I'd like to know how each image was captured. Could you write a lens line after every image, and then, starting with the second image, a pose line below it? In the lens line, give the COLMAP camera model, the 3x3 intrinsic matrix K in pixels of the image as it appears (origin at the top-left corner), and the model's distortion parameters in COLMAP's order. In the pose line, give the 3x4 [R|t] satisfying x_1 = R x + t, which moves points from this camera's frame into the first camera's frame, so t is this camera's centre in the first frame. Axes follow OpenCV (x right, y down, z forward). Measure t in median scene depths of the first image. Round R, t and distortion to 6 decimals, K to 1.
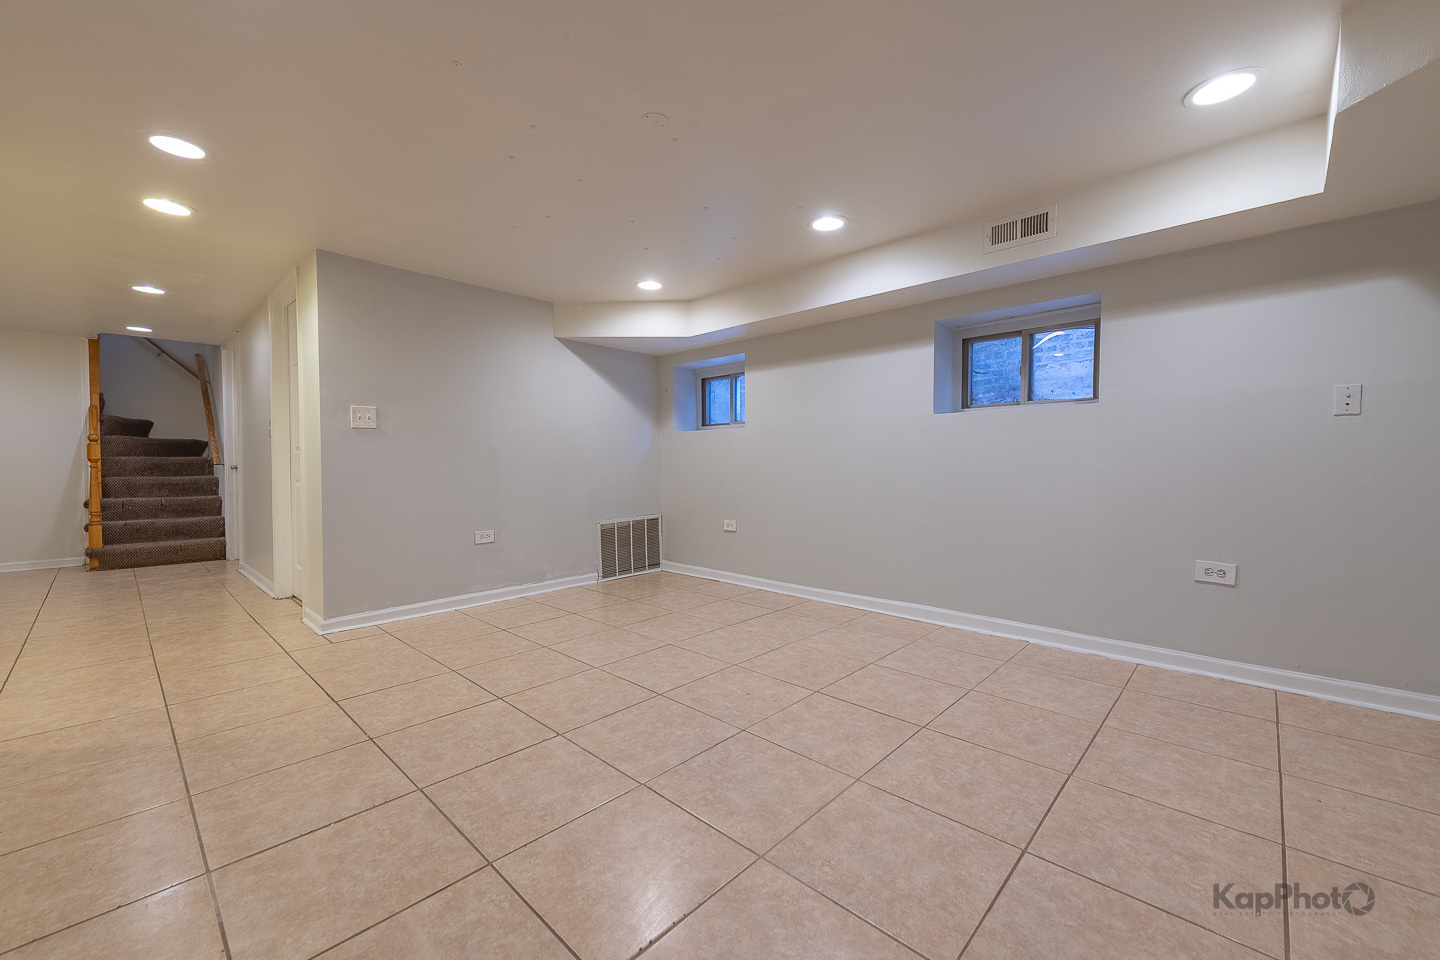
lens RADIAL K [[579.5, 0, 760.0], [0, 579.5, 482.1], [0, 0, 1]] dist [0.012756, -0.007285]
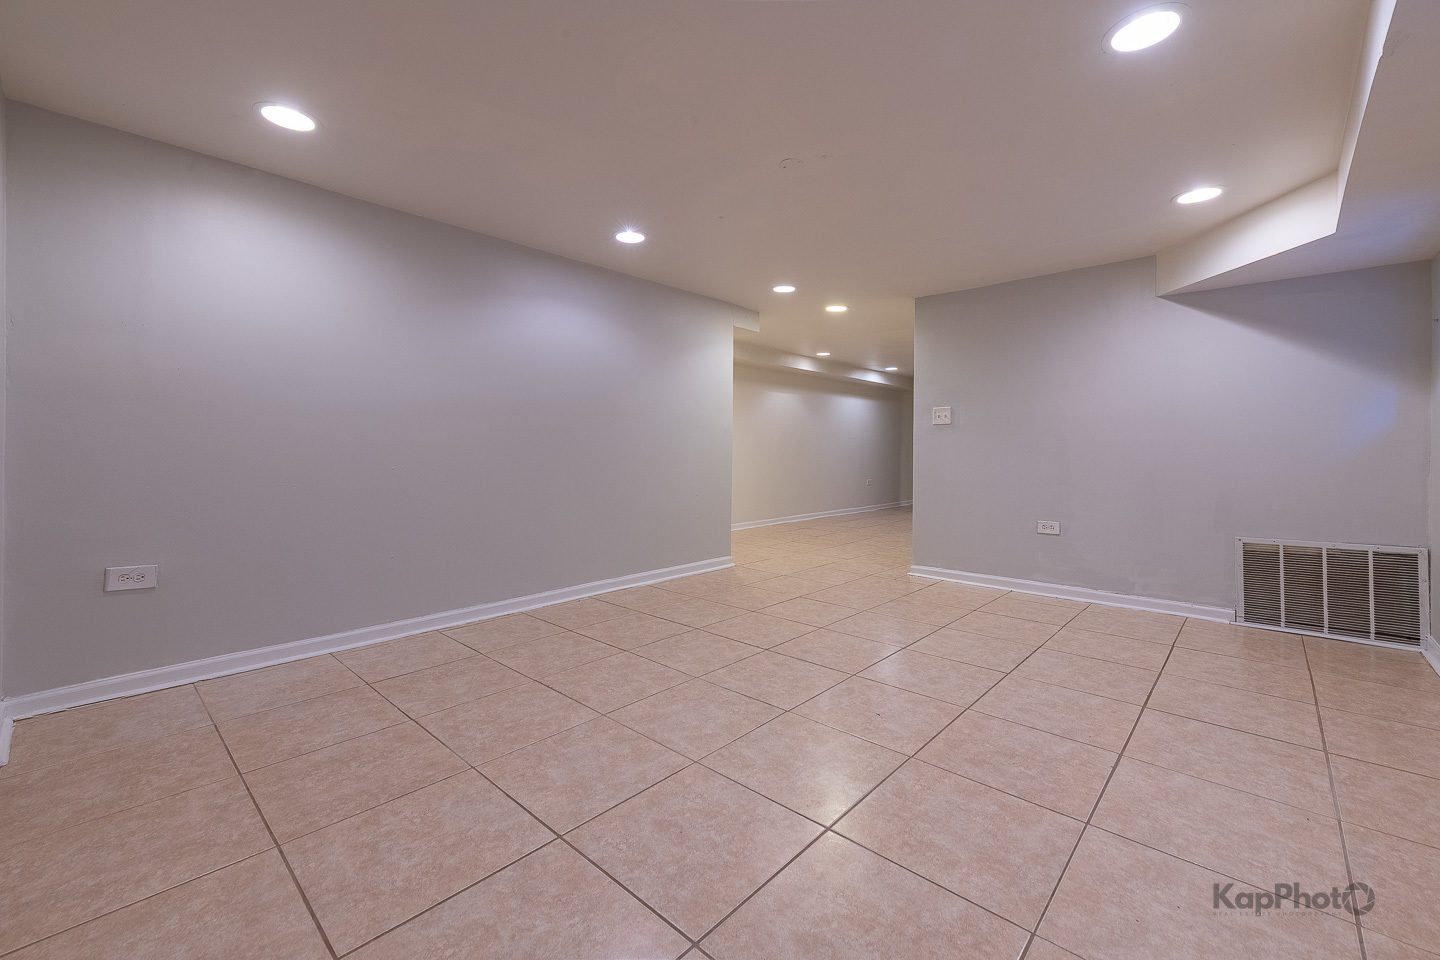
lens RADIAL K [[588.7, 0, 720.5], [0, 588.7, 440.0], [0, 0, 1]] dist [0.012942, -0.008881]
pose [[-0.021621, -0.012200, -0.999692, 0.814389], [-0.039914, 0.999139, -0.011330, -0.030080], [0.998969, 0.039657, -0.022089, 0.699744]]
